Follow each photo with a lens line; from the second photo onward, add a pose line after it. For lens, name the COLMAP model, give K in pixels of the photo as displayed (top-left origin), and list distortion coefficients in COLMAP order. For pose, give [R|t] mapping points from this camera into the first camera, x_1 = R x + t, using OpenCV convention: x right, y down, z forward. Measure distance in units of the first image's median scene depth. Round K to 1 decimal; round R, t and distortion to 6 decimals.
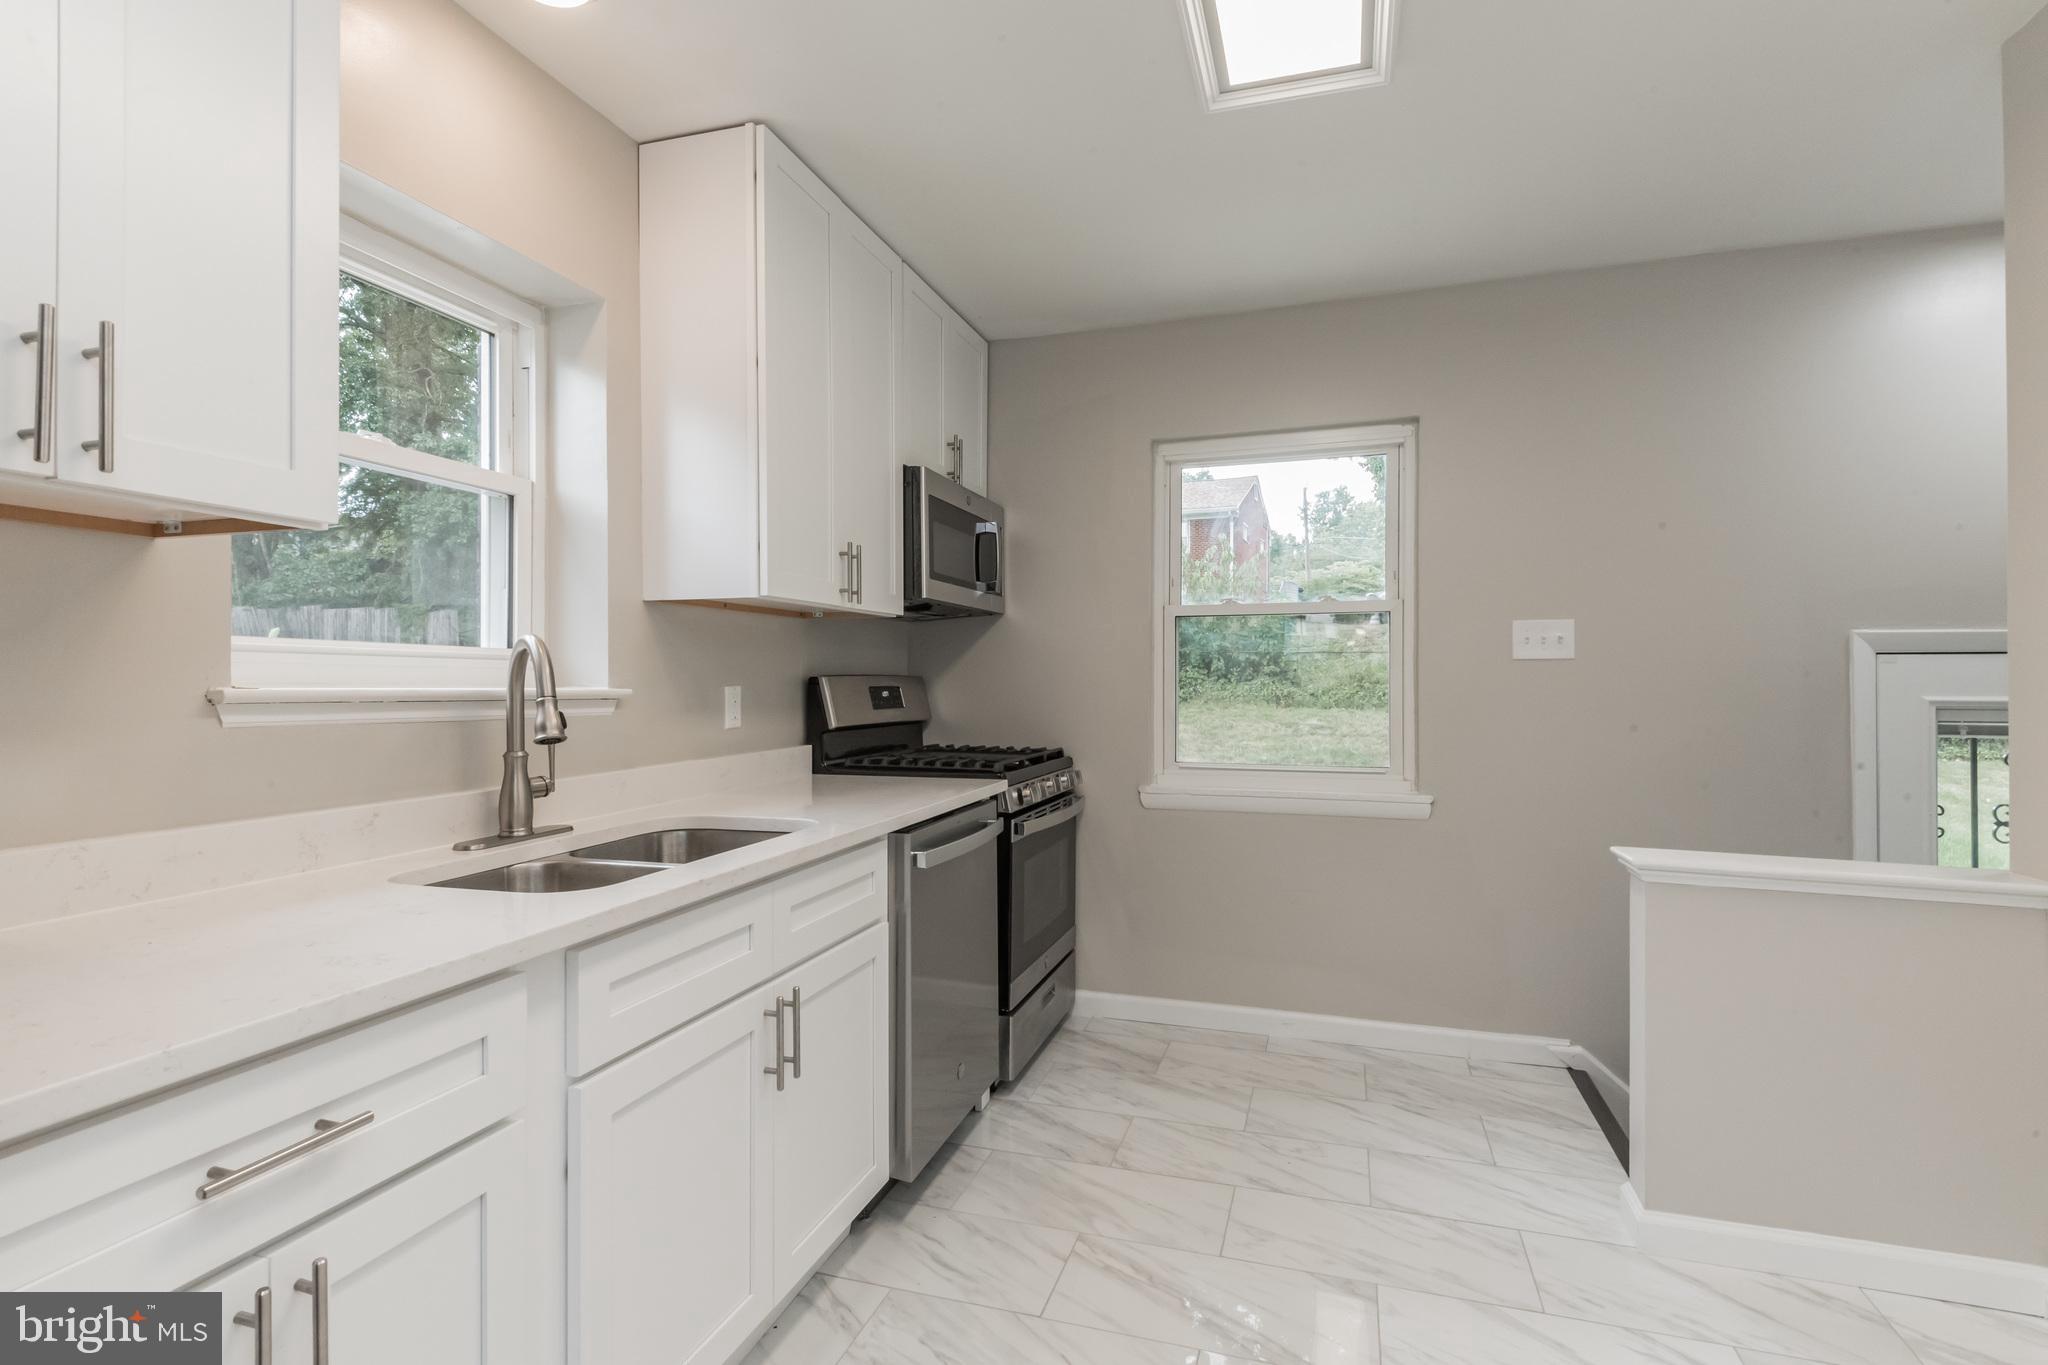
lens RADIAL K [[1002.6, 0, 1024.0], [0, 1002.6, 682.5], [0, 0, 1]] dist [0.000316, 0.000021]
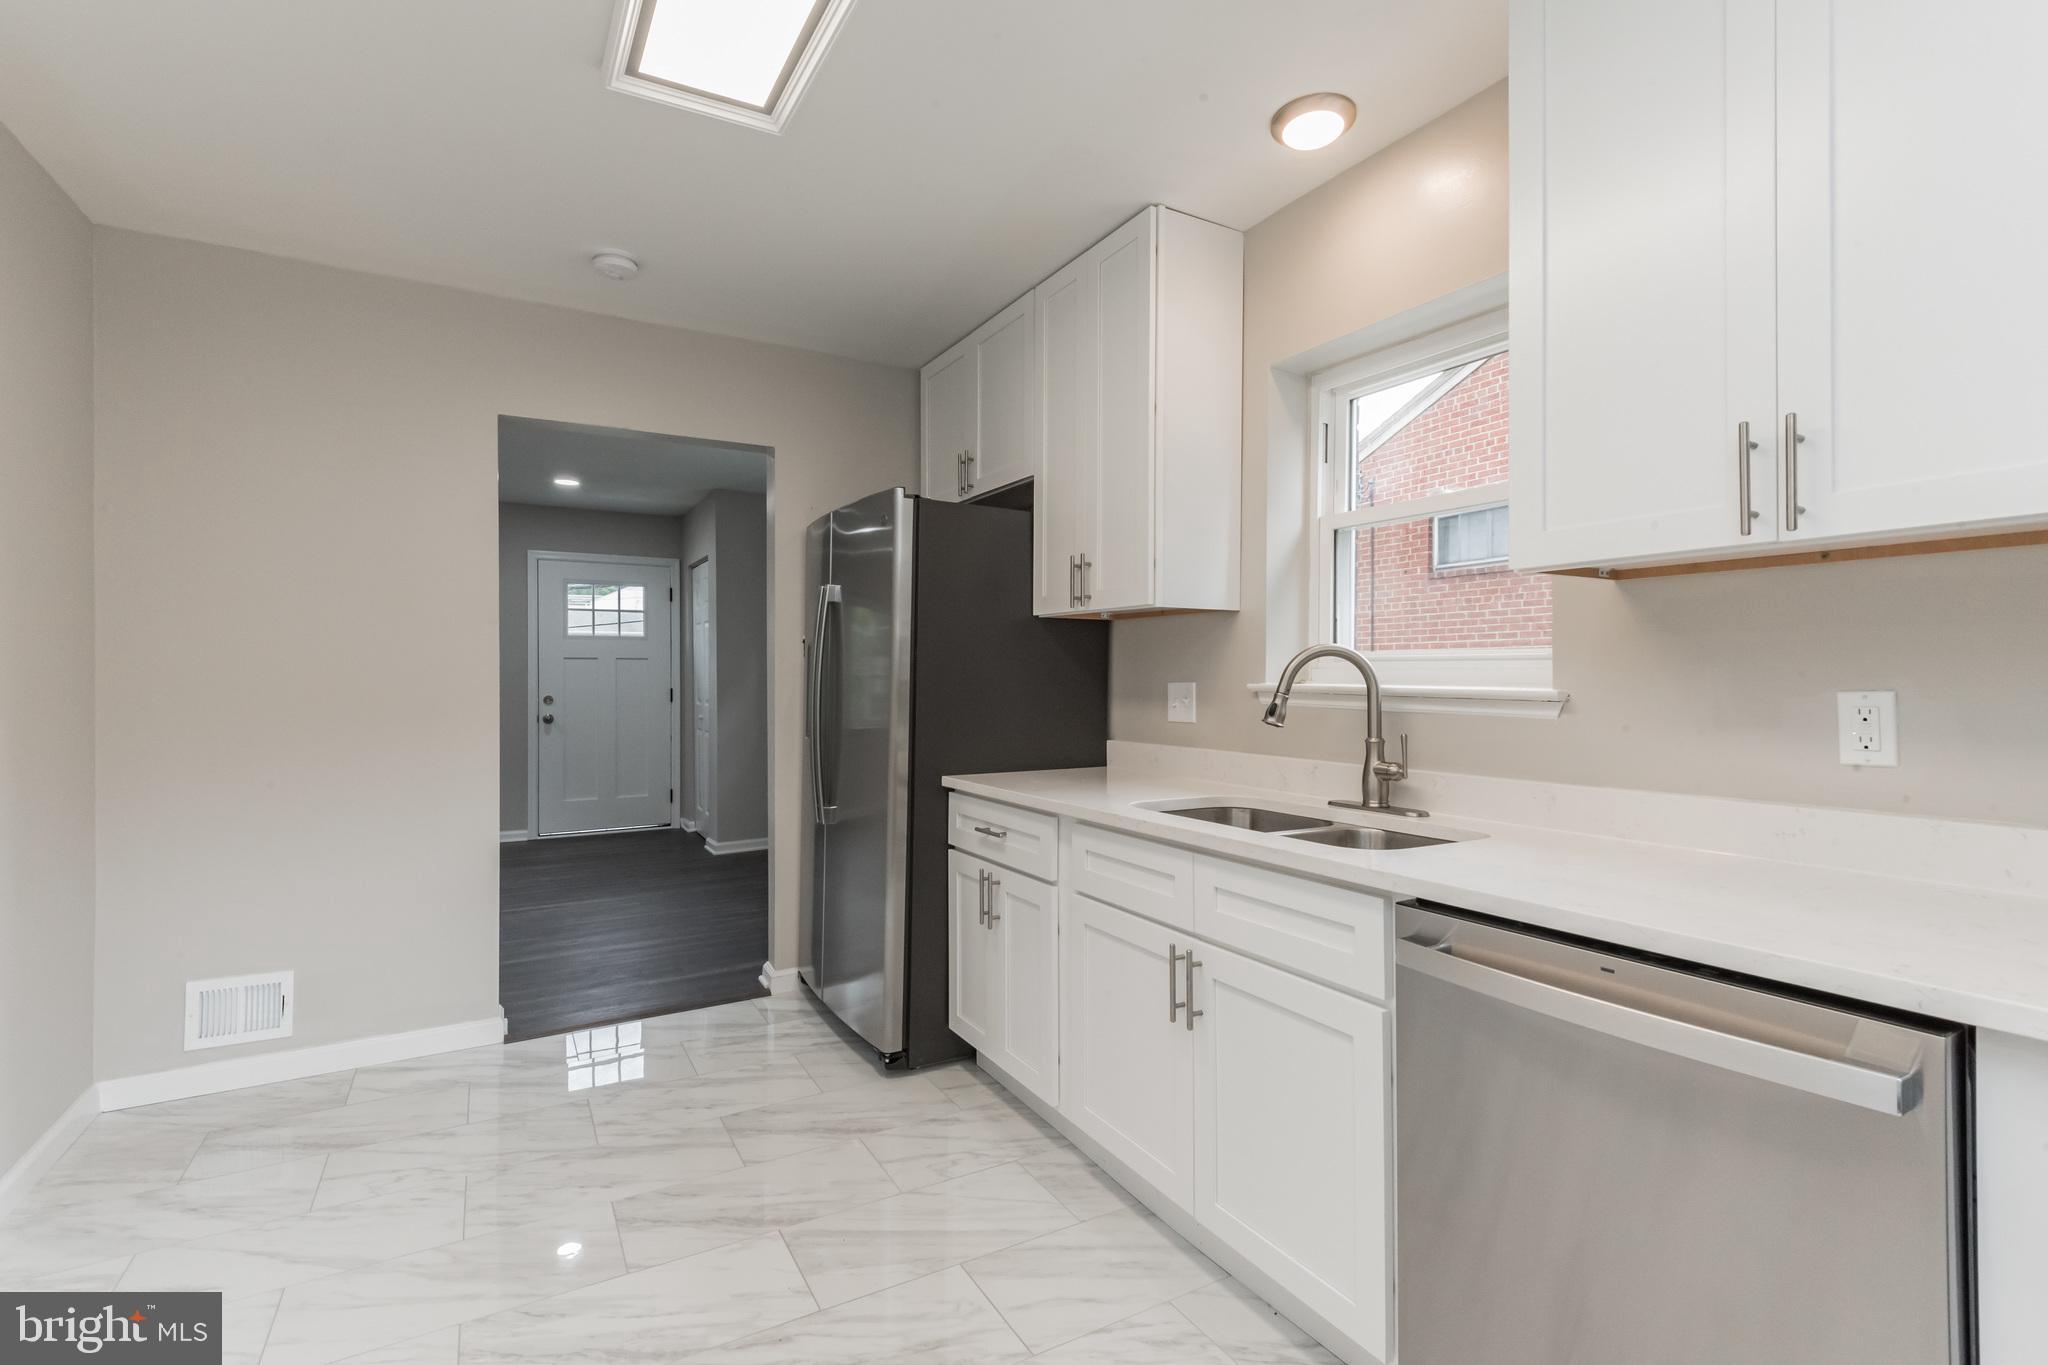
lens RADIAL K [[928.7, 0, 1024.0], [0, 928.7, 671.4], [0, 0, 1]] dist [0.007407, 0.000476]
pose [[-0.681538, -0.000174, -0.731782, 0.616530], [0.000389, 1.000000, -0.000601, -0.011555], [0.731782, -0.000694, -0.681538, 1.448626]]
